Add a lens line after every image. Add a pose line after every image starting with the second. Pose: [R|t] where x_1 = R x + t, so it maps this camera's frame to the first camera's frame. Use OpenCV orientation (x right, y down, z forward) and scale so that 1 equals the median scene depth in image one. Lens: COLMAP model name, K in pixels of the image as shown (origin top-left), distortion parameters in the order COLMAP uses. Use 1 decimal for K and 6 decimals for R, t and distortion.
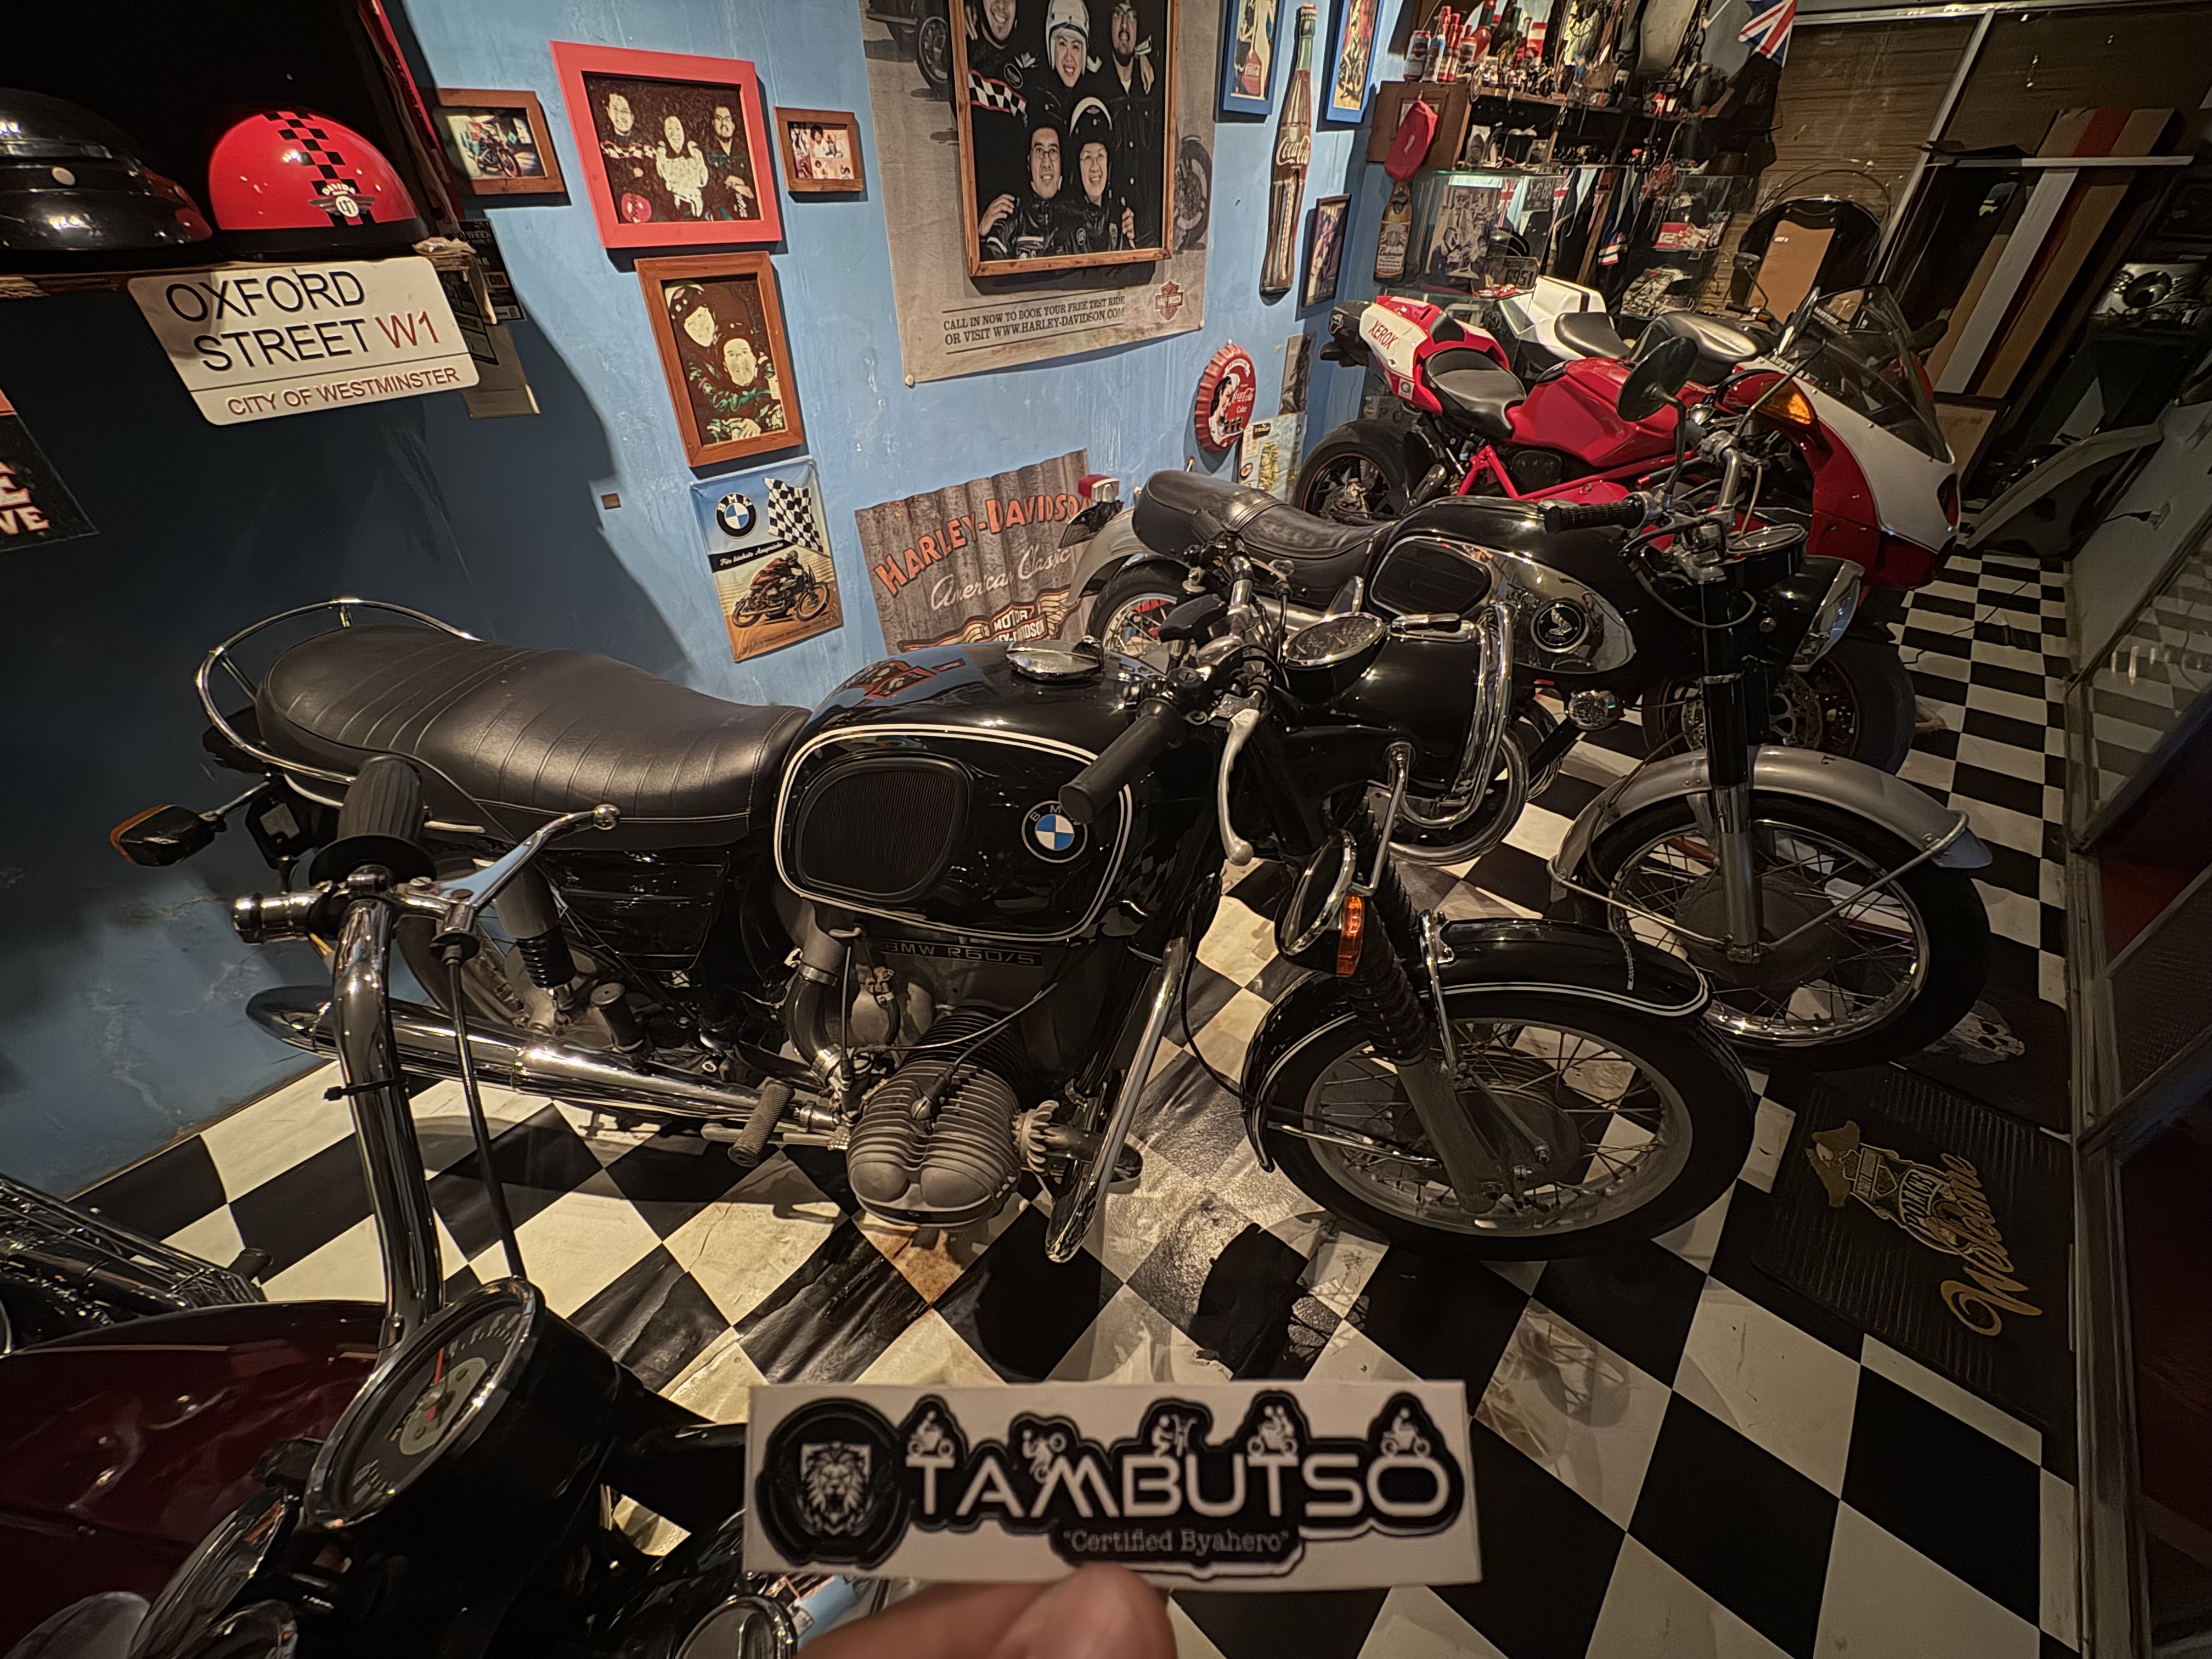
lens RADIAL K [[880.7, 0, 1106.9], [0, 880.7, 837.1], [0, 0, 1]] dist [-0.000292, 0.000038]
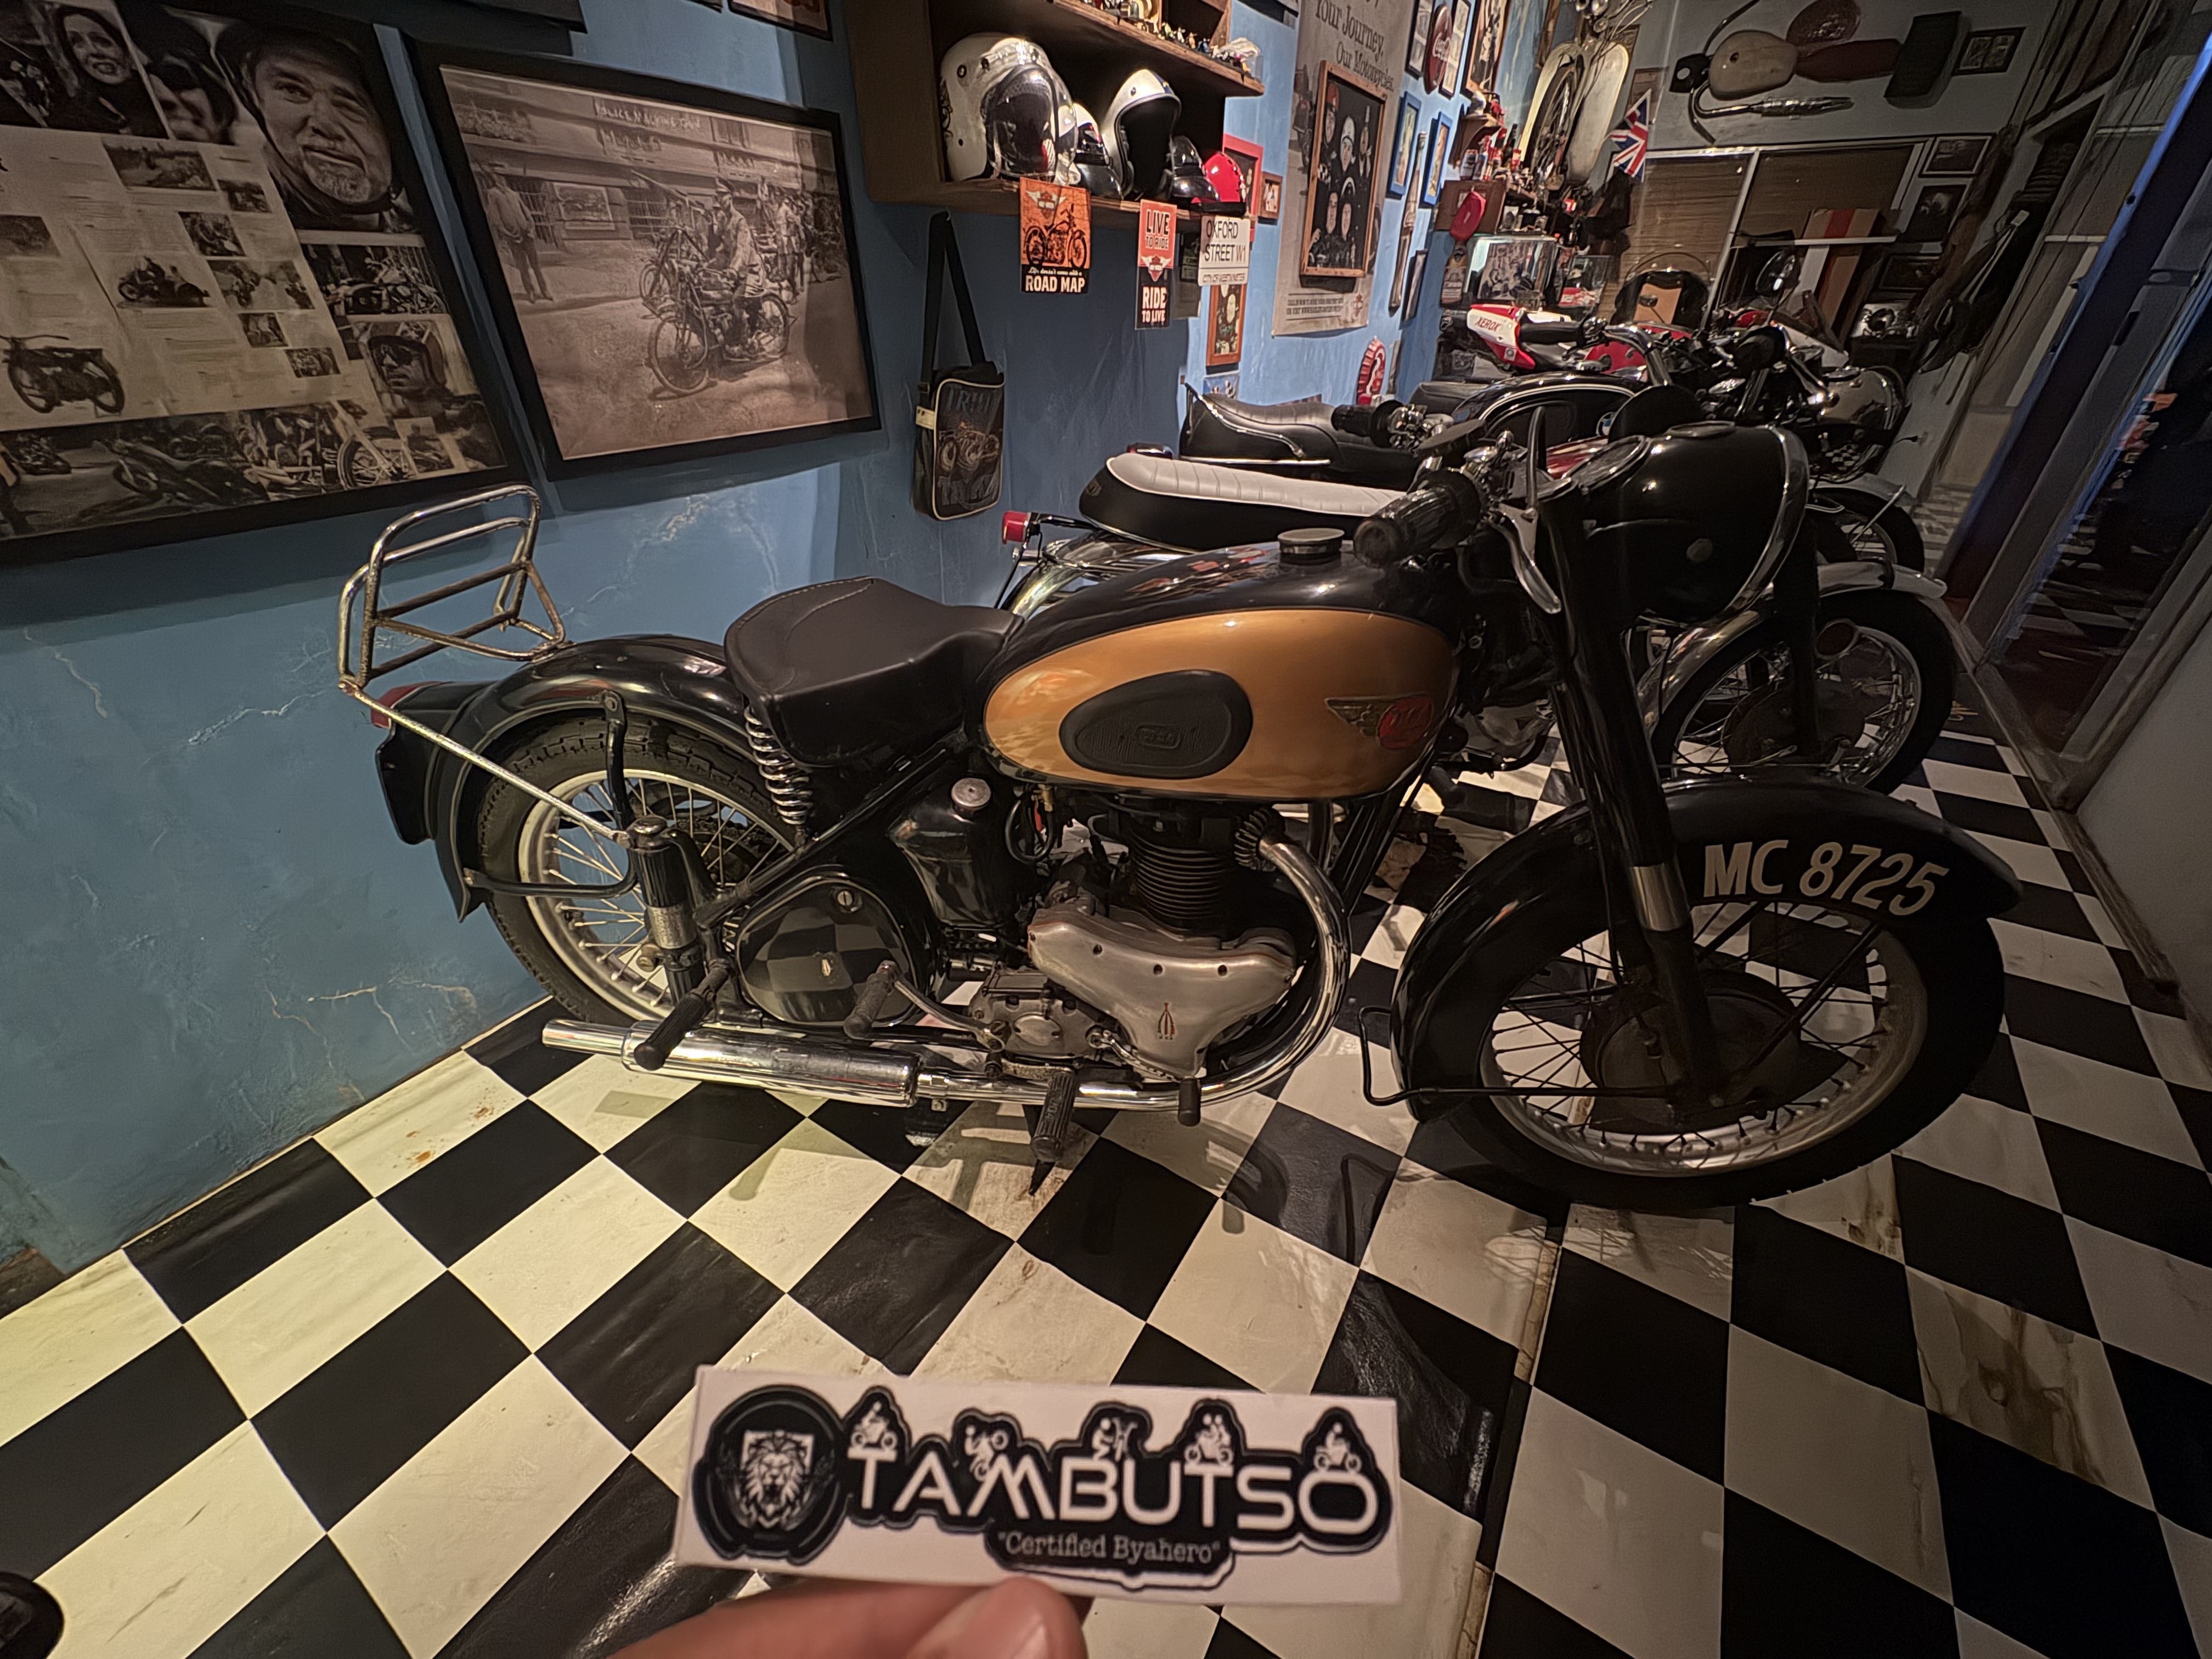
lens RADIAL K [[880.7, 0, 1099.8], [0, 880.7, 837.7], [0, 0, 1]] dist [-0.000292, 0.000038]
pose [[0.988345, -0.082097, 0.128198, -0.711307], [0.093810, 0.991678, -0.088170, 0.459191], [-0.119893, 0.099169, 0.987821, -0.430951]]
